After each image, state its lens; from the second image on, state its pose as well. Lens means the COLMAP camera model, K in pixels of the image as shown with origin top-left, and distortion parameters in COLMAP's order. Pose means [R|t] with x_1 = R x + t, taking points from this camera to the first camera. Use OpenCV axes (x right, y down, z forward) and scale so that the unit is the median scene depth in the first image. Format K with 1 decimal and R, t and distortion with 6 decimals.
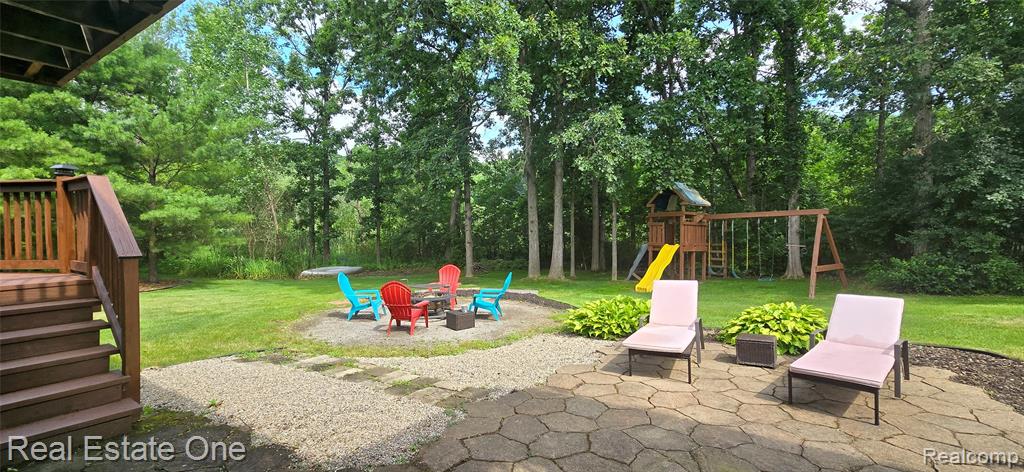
lens RADIAL K [[421.7, 0, 512.0], [0, 421.7, 236.0], [0, 0, 1]] dist [-0.000040, 0.000086]
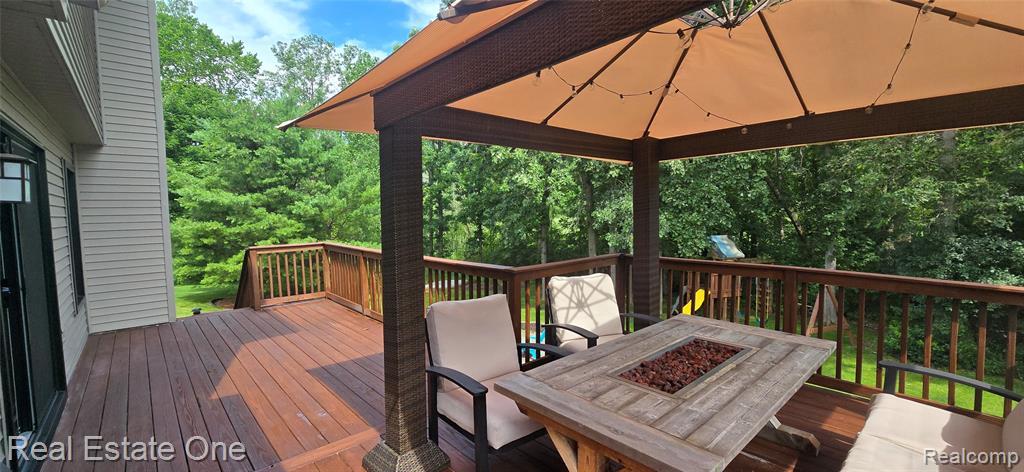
lens RADIAL K [[421.7, 0, 512.0], [0, 421.7, 236.0], [0, 0, 1]] dist [0.016010, 0.000047]
pose [[0.963207, 0.006707, -0.268676, 0.175559], [0.007171, 0.998691, 0.050637, -0.192018], [0.268664, -0.050701, 0.961899, -0.271468]]
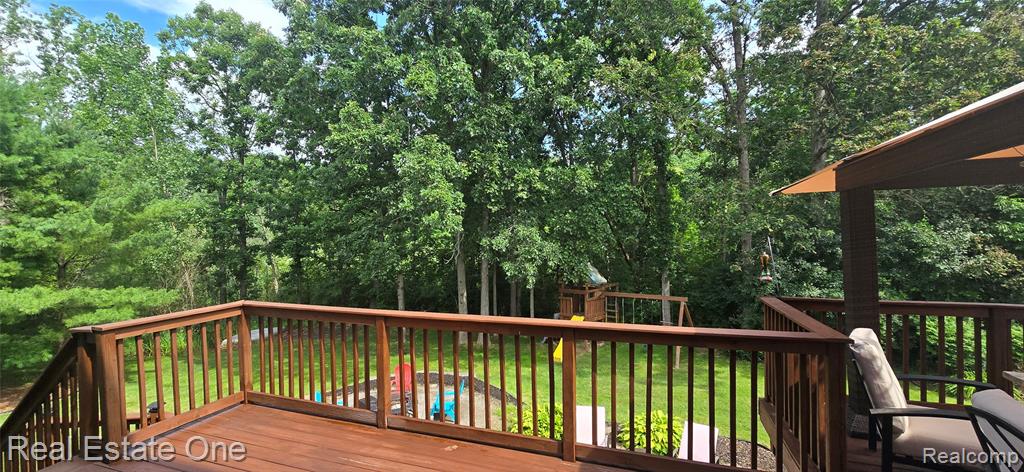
lens RADIAL K [[421.7, 0, 512.0], [0, 421.7, 236.0], [0, 0, 1]] dist [-0.000040, 0.000086]
pose [[0.973937, -0.009243, 0.226630, -0.085868], [0.011143, 0.999913, -0.007105, -0.203142], [-0.226545, 0.009445, 0.973955, -0.158944]]
